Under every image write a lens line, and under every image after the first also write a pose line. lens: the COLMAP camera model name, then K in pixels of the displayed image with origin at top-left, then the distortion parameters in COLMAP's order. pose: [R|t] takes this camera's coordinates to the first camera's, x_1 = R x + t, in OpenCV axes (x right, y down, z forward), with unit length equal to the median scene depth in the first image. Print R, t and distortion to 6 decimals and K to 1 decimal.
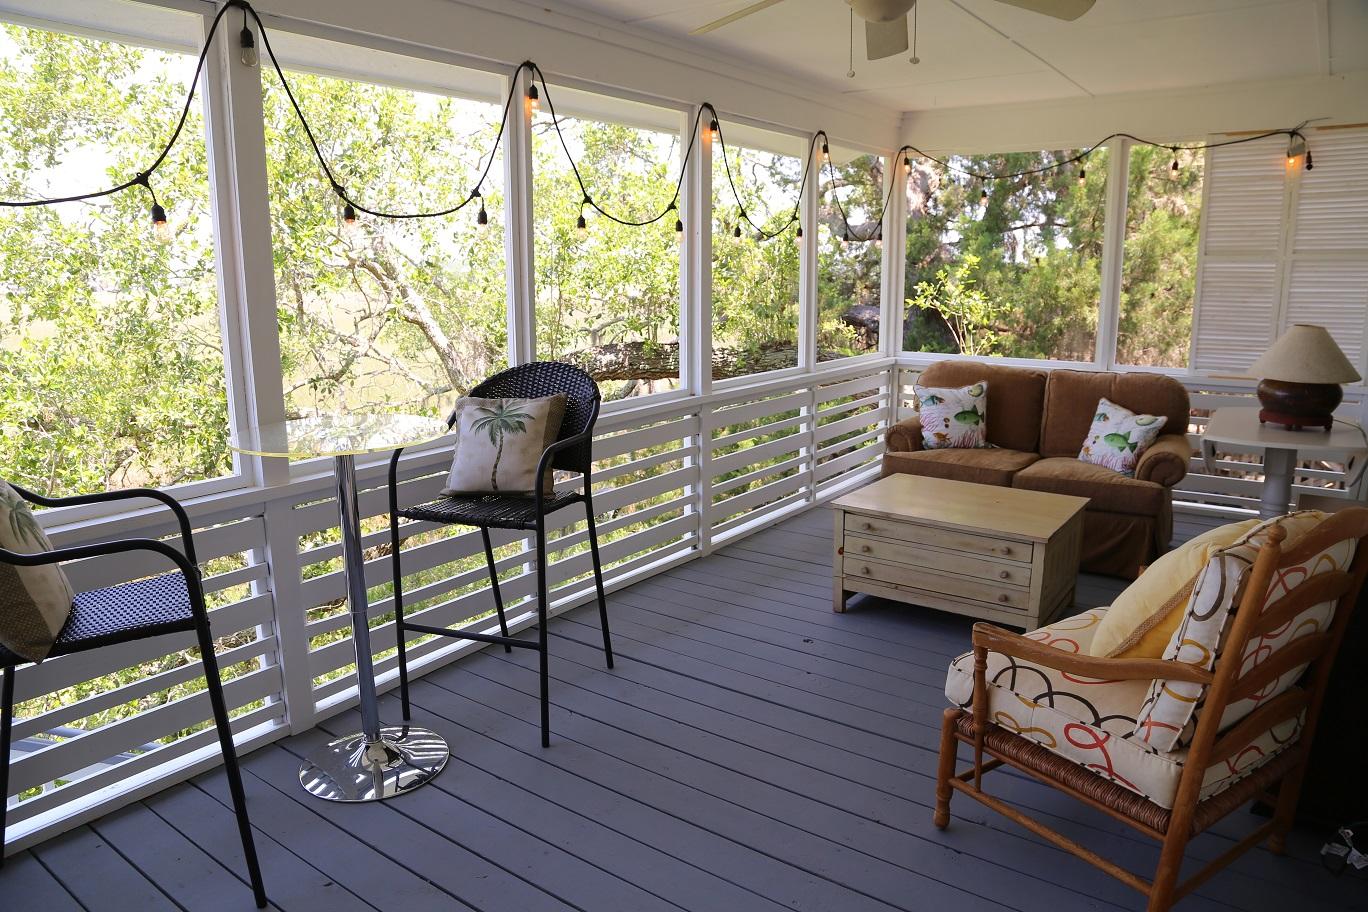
lens RADIAL K [[920.5, 0, 687.8], [0, 920.5, 468.4], [0, 0, 1]] dist [-0.132680, 0.072837]
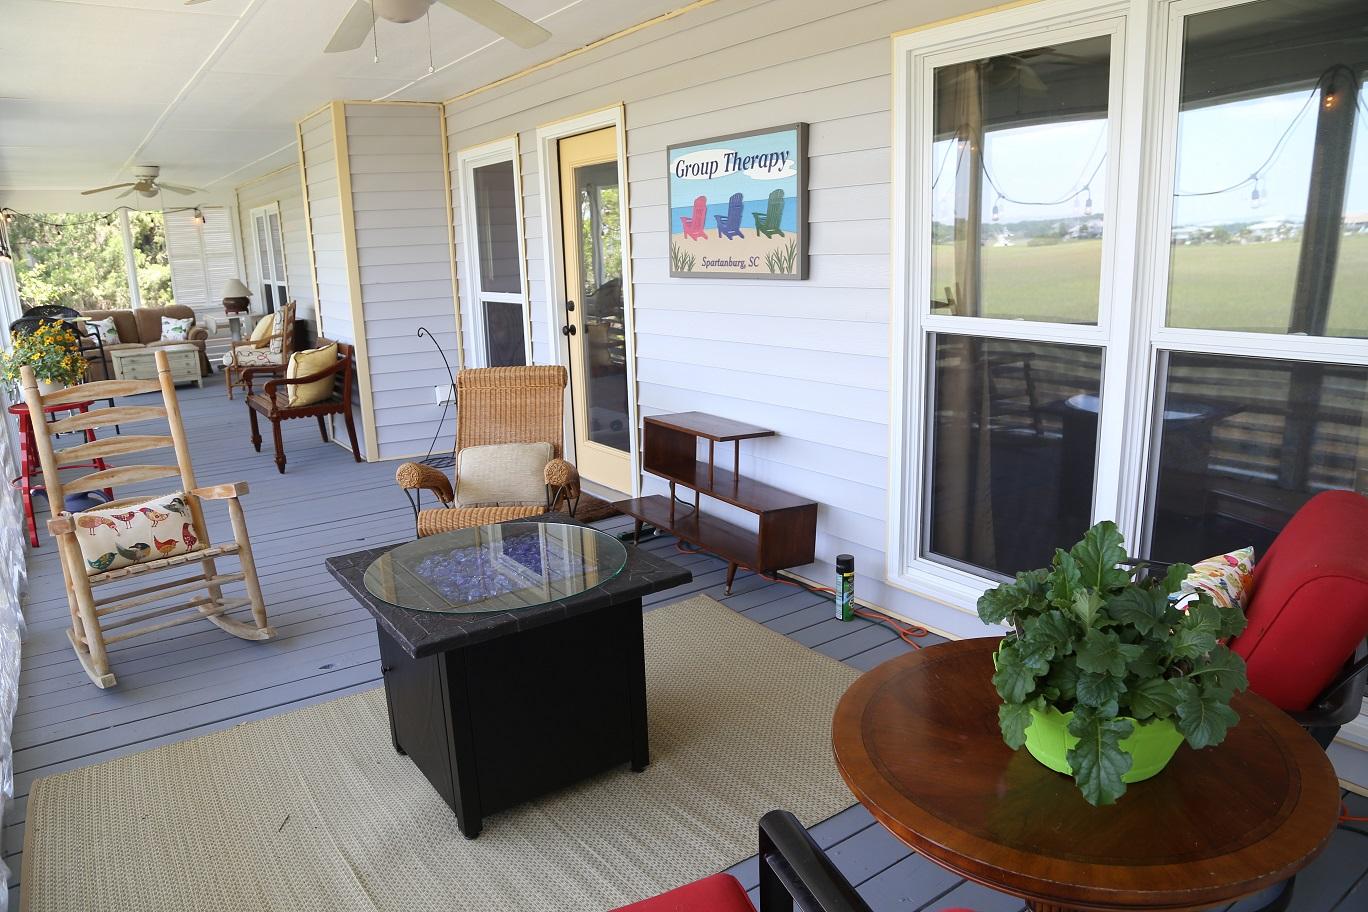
lens RADIAL K [[920.5, 0, 687.8], [0, 920.5, 468.4], [0, 0, 1]] dist [-0.132680, 0.072837]
pose [[0.310456, -0.233896, 0.921363, -1.535809], [0.228833, 0.959142, 0.166381, 0.268281], [-0.922633, 0.159185, 0.351295, -1.218927]]
